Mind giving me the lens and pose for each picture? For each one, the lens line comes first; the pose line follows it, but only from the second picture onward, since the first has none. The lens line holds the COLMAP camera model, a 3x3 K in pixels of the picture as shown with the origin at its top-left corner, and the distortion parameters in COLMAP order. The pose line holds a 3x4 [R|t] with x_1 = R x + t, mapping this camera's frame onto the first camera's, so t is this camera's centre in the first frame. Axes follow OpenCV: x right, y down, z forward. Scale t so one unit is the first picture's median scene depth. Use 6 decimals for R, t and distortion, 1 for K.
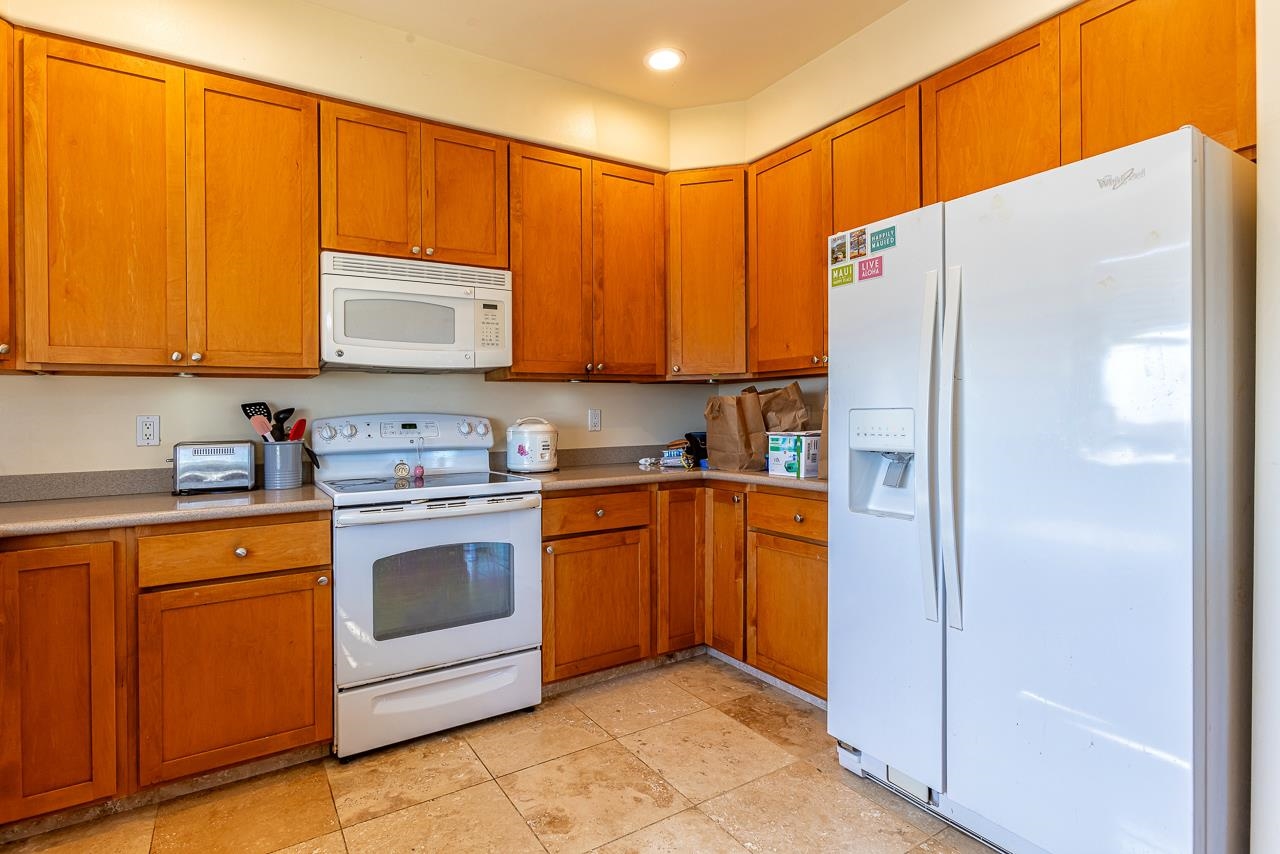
lens RADIAL K [[624.3, 0, 635.6], [0, 624.3, 416.6], [0, 0, 1]] dist [-0.022603, 0.004553]
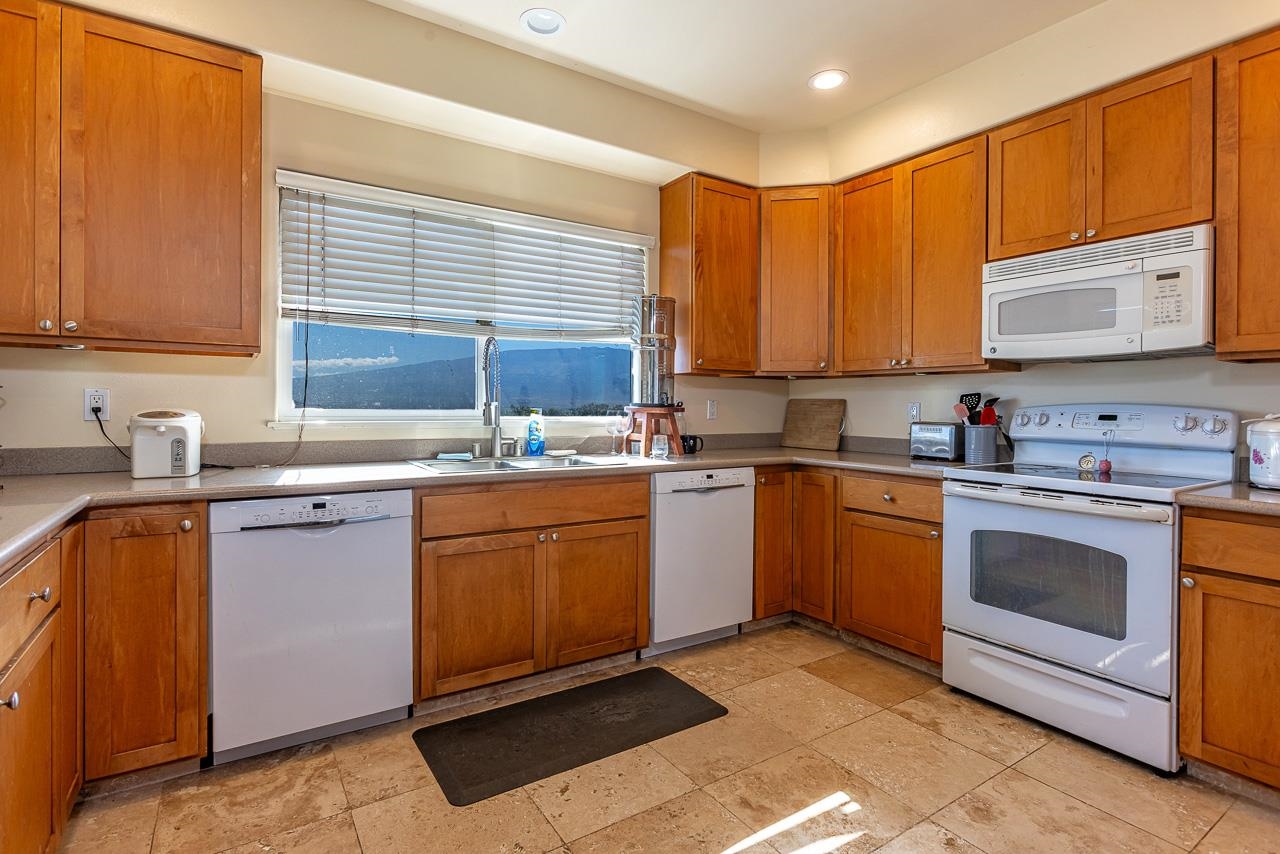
lens RADIAL K [[624.3, 0, 636.2], [0, 624.3, 413.8], [0, 0, 1]] dist [-0.022603, 0.004553]
pose [[0.009040, 0.026632, -0.999604, 0.645974], [-0.019273, 0.999464, 0.026454, -0.001784], [0.999773, 0.019026, 0.009549, 0.323005]]
